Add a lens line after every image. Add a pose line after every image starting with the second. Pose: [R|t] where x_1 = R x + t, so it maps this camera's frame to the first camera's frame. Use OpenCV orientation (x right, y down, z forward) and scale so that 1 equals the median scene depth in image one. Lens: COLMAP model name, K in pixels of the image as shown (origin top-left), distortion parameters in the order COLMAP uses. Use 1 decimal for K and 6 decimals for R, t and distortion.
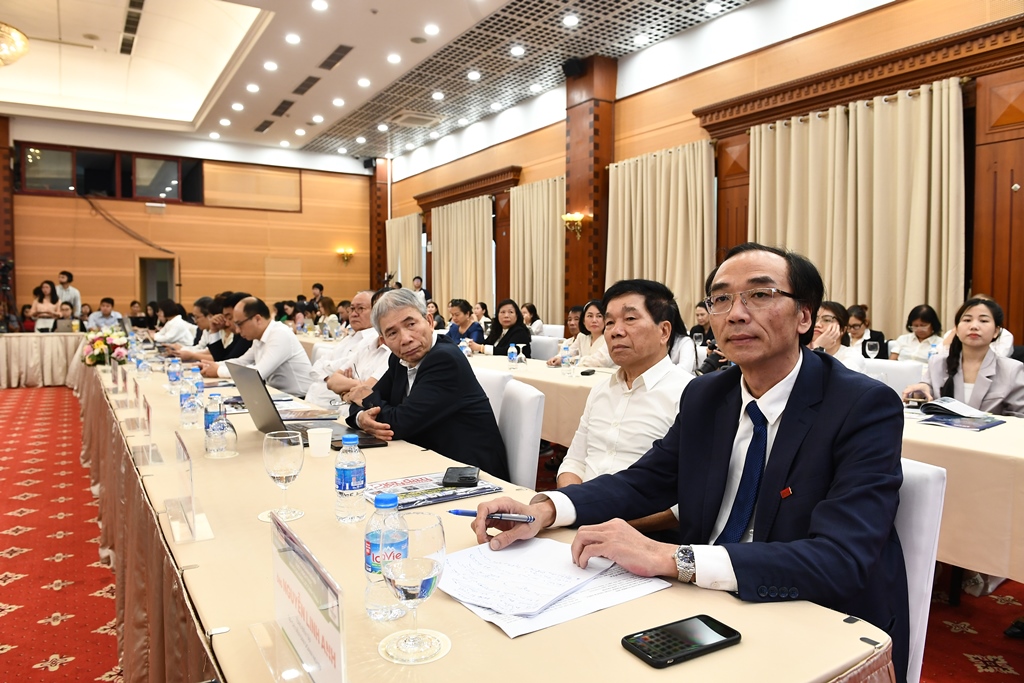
lens RADIAL K [[692.0, 0, 502.3], [0, 692.0, 342.6], [0, 0, 1]] dist [-0.053311, -0.002707]
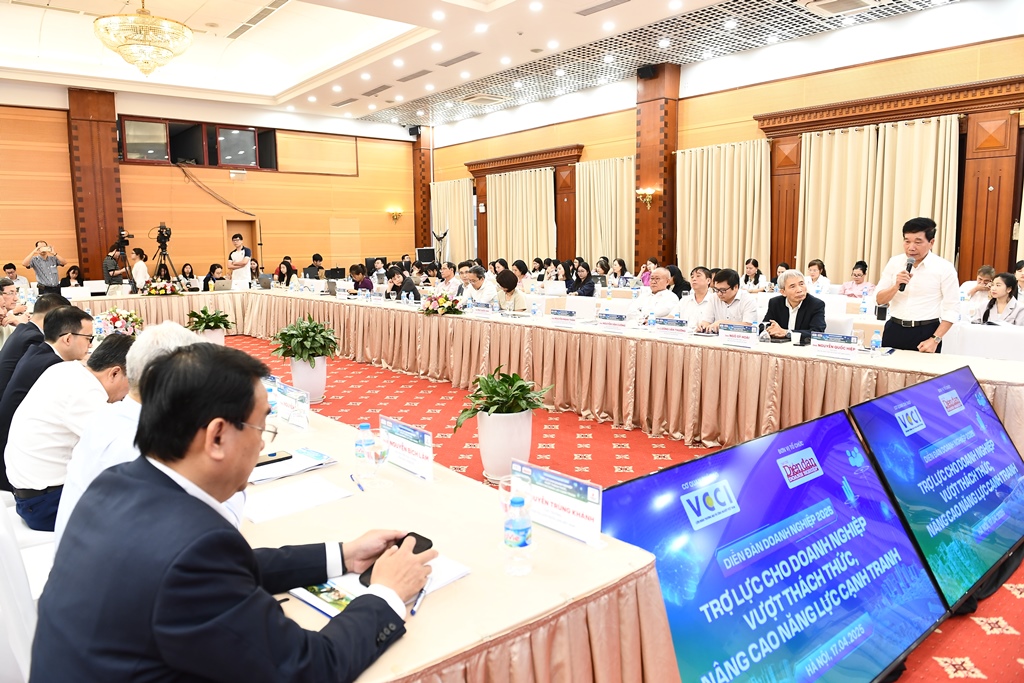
lens RADIAL K [[692.0, 0, 507.1], [0, 692.0, 347.9], [0, 0, 1]] dist [-0.053311, -0.002707]
pose [[0.992815, -0.028778, 0.116147, -0.315445], [0.018380, 0.995806, 0.089623, -0.012998], [-0.118239, -0.086844, 0.989180, -0.259680]]
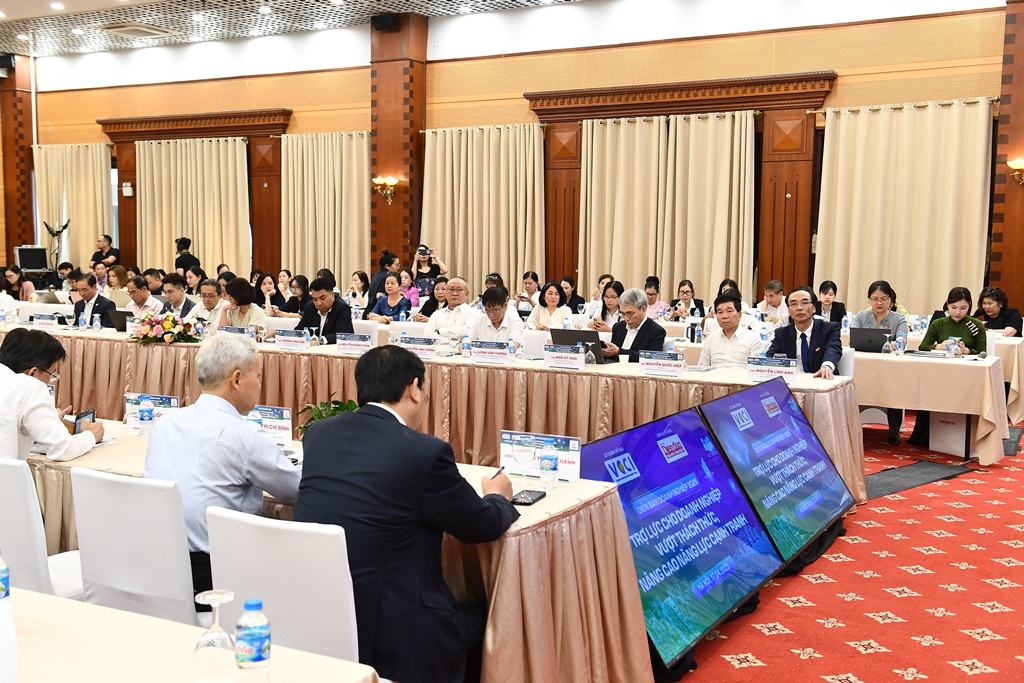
lens RADIAL K [[1078.4, 0, 511.2], [0, 1078.4, 341.1], [0, 0, 1]] dist [0.049992, 0.000000]
pose [[0.881723, -0.031741, 0.470698, -0.467352], [0.015889, 0.999166, 0.037614, -0.013637], [-0.471499, -0.025686, 0.881492, -0.417718]]
